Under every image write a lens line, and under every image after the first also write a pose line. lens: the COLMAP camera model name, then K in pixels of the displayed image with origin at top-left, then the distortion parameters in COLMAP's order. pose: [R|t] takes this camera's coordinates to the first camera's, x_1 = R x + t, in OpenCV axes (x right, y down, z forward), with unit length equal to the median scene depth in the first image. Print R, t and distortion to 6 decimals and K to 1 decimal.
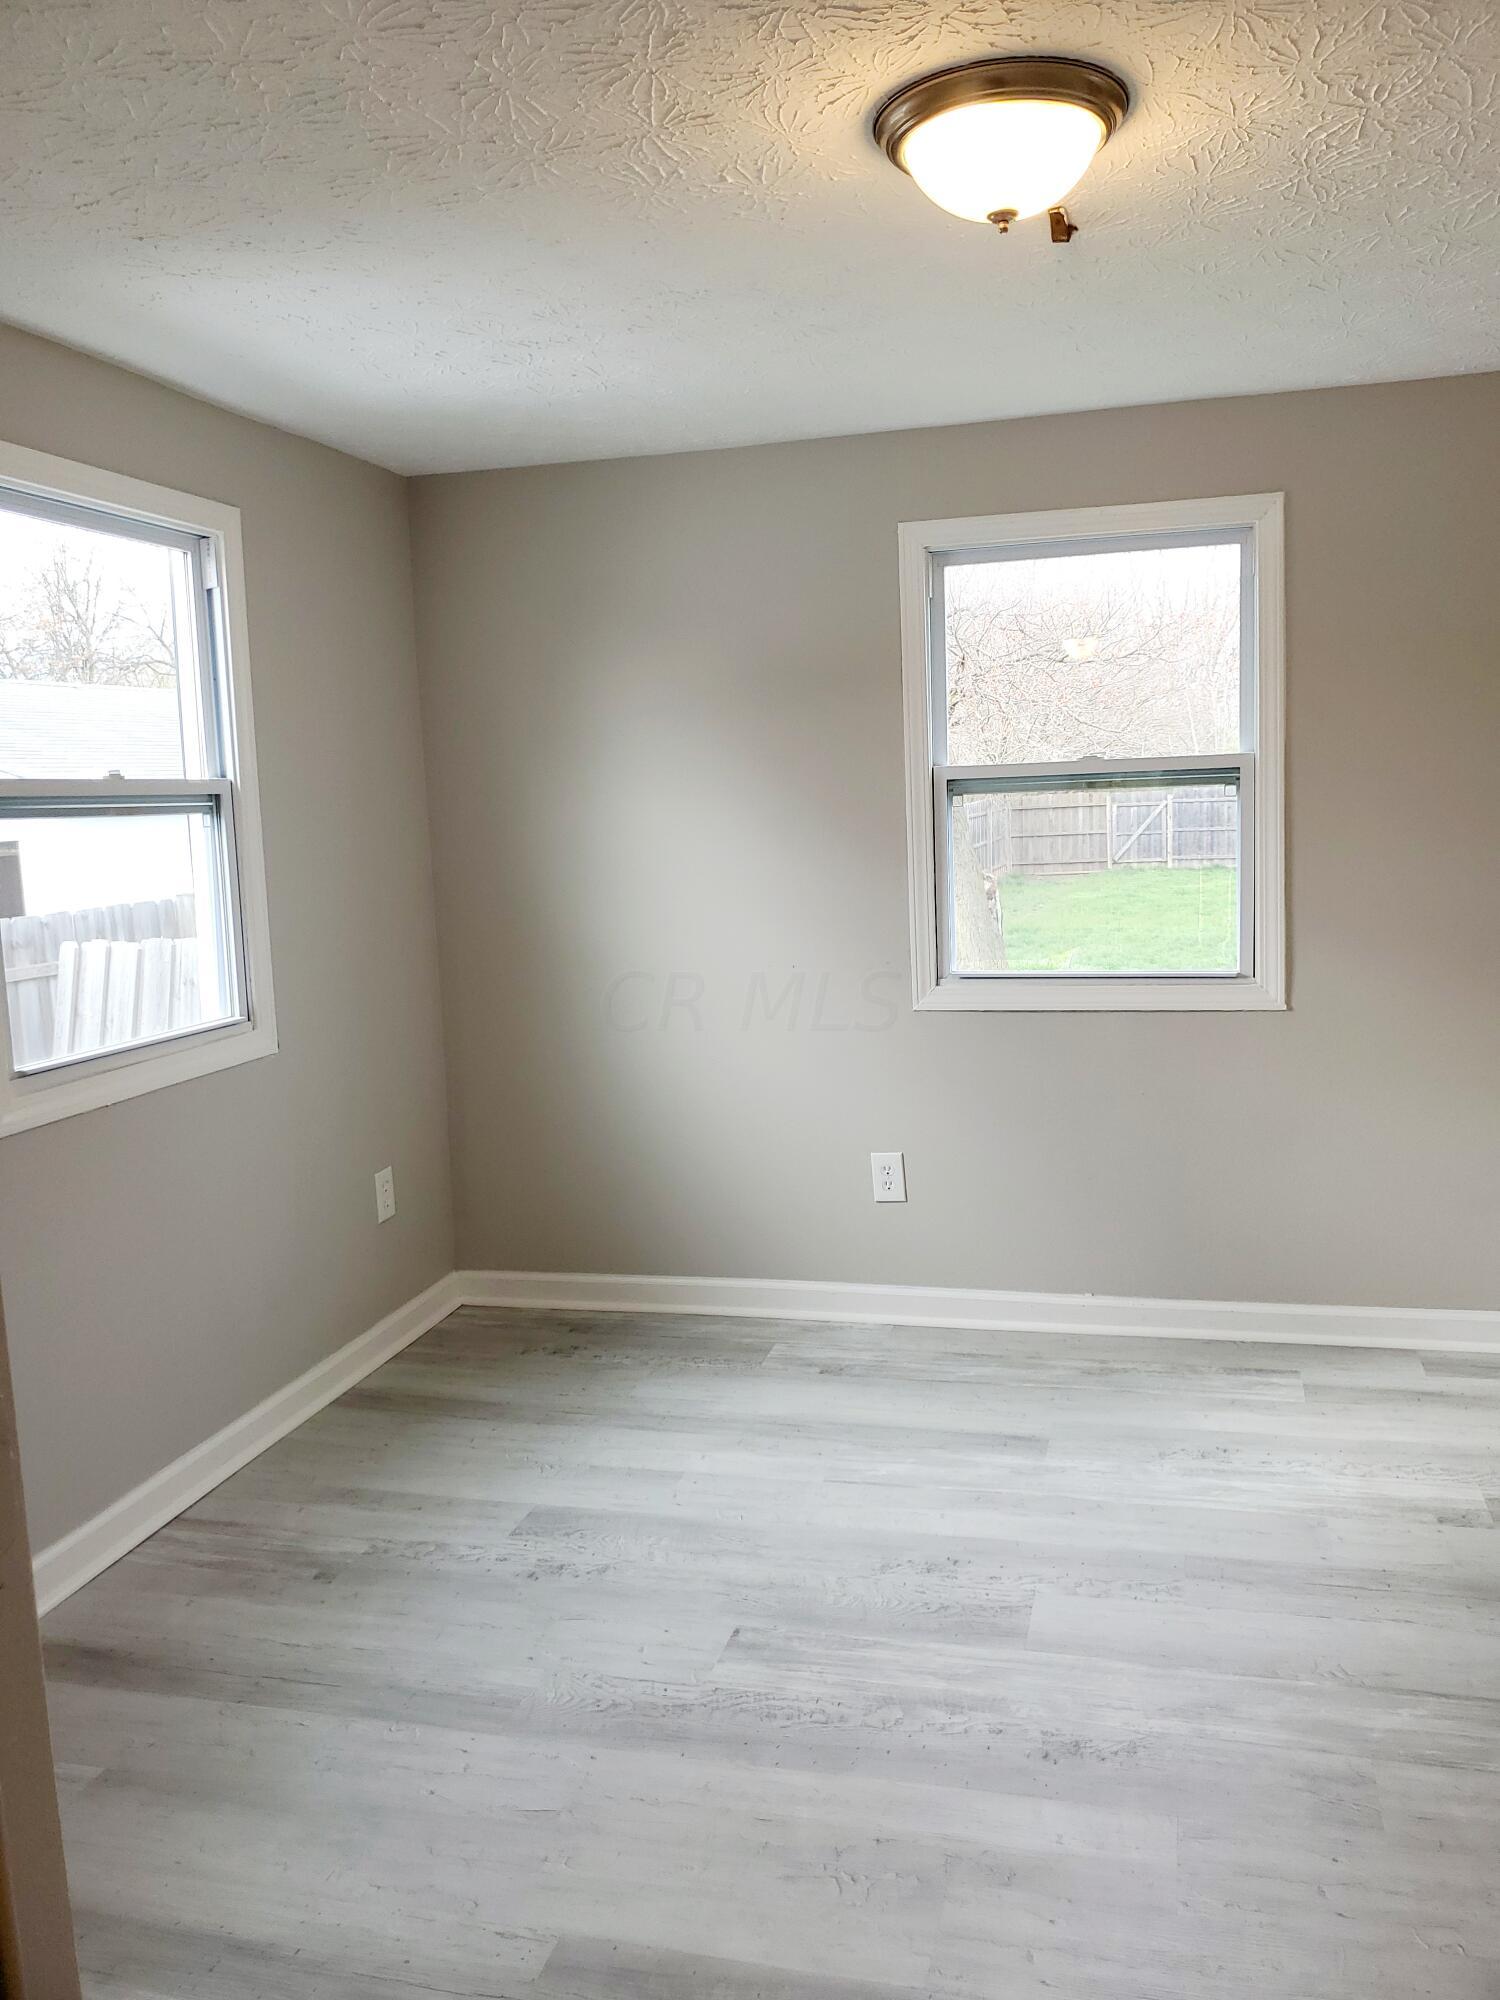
lens RADIAL K [[1544.3, 0, 750.0], [0, 1544.3, 1000.0], [0, 0, 1]] dist [0.021459, -0.001888]
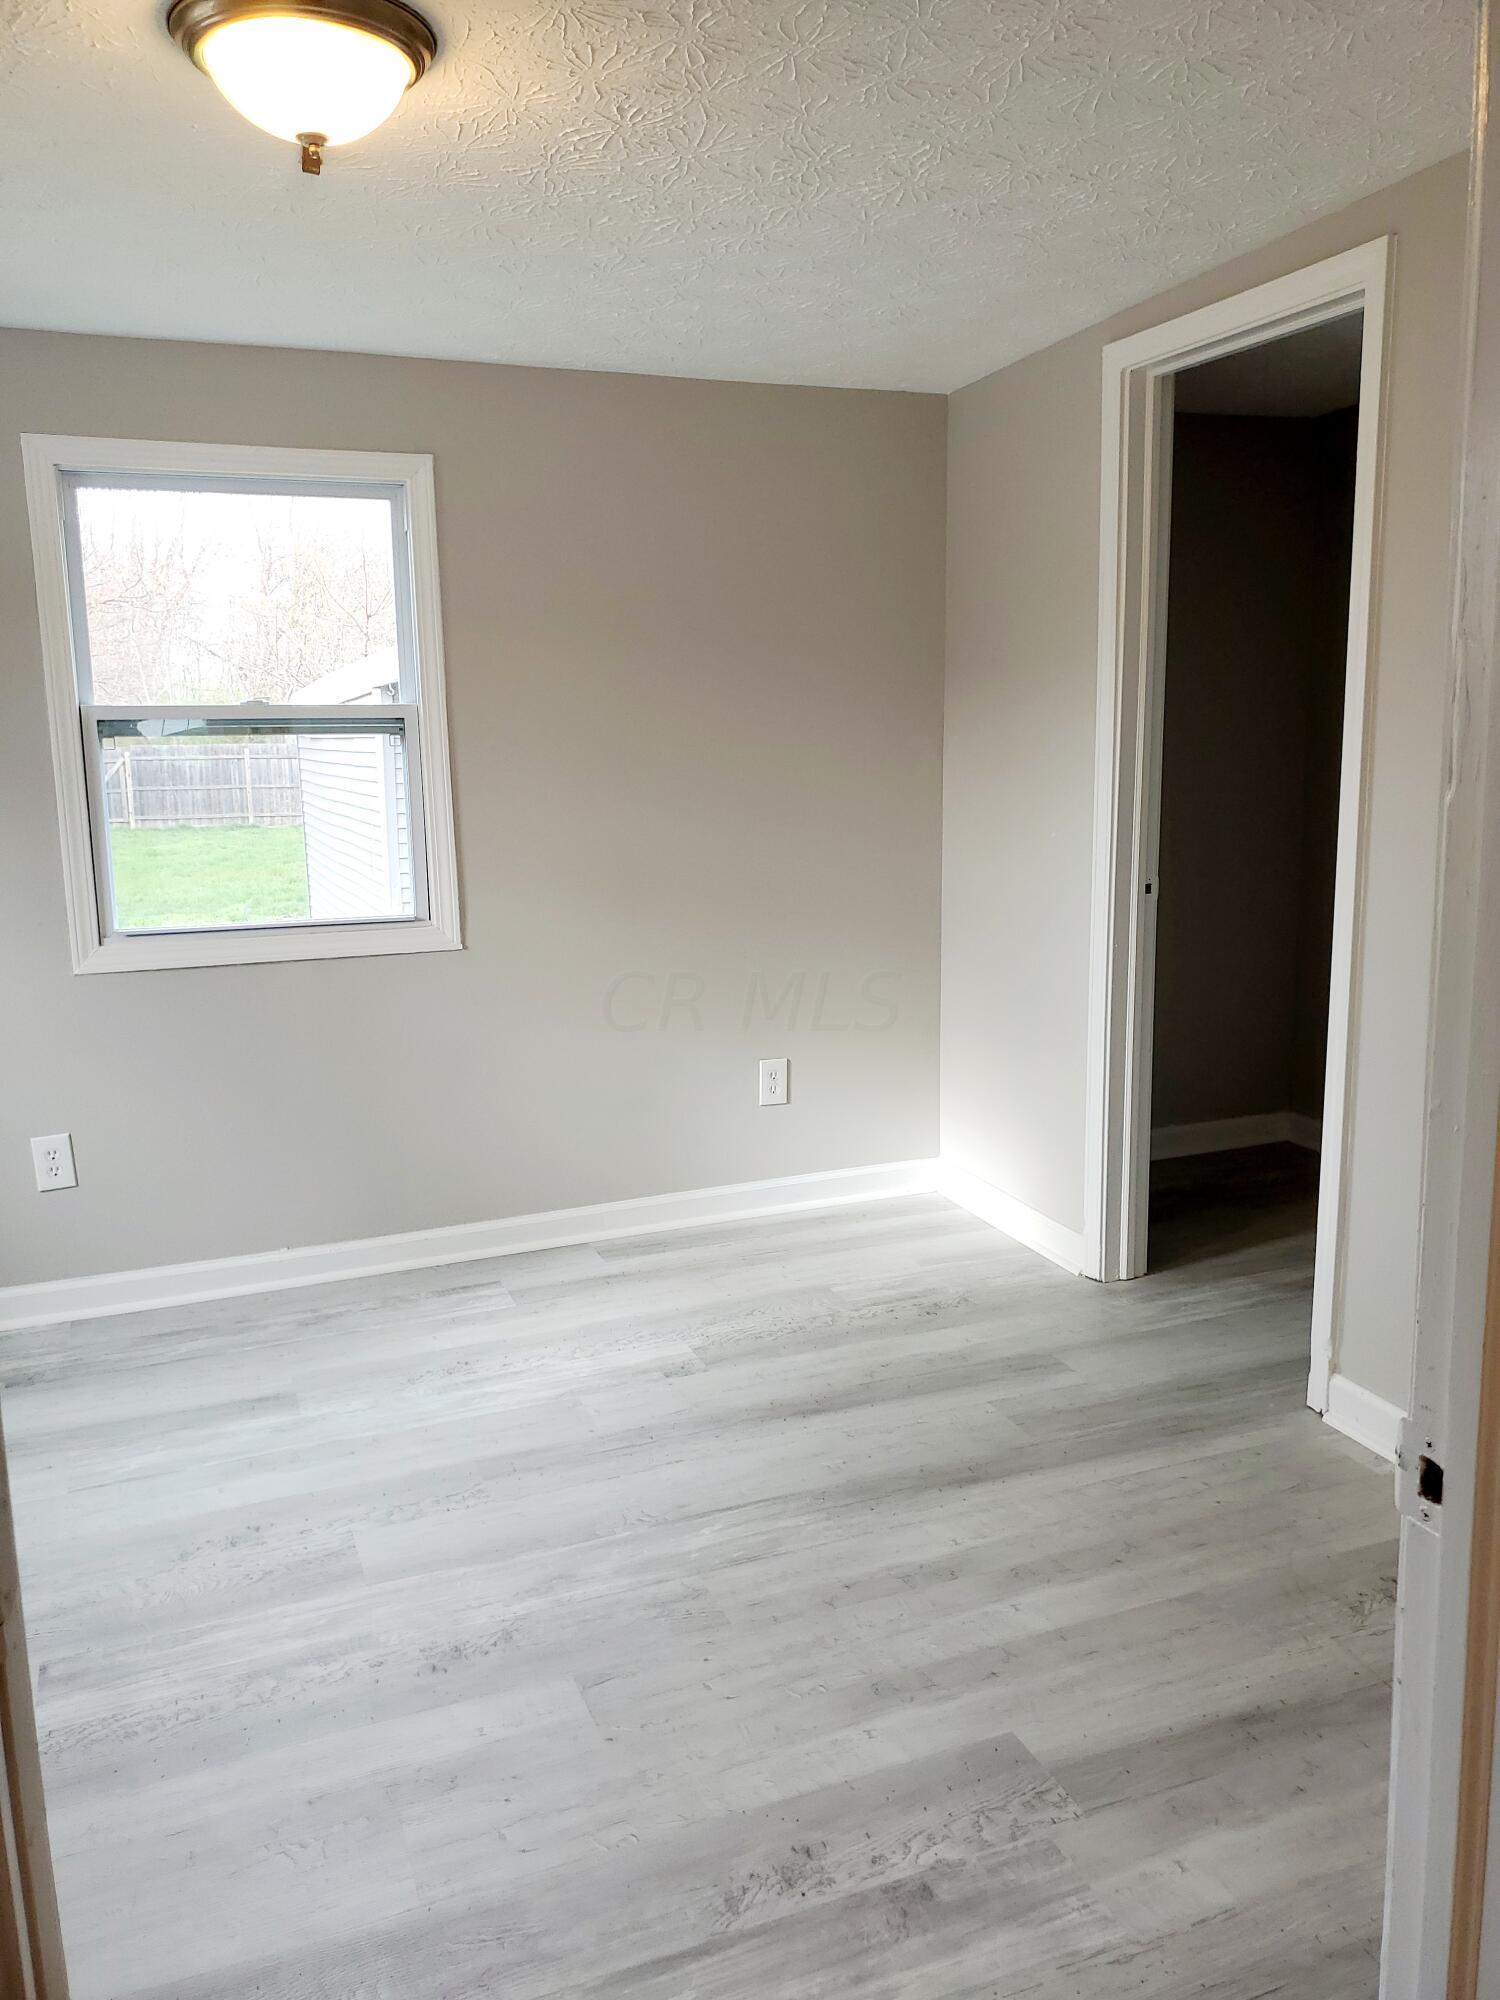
lens RADIAL K [[1550.4, 0, 750.0], [0, 1550.4, 1000.0], [0, 0, 1]] dist [0.005858, -0.001923]
pose [[0.804097, -0.078556, 0.589285, -0.160520], [0.063311, 0.996910, 0.046505, 0.006011], [-0.591117, -0.000086, 0.806586, 0.031076]]
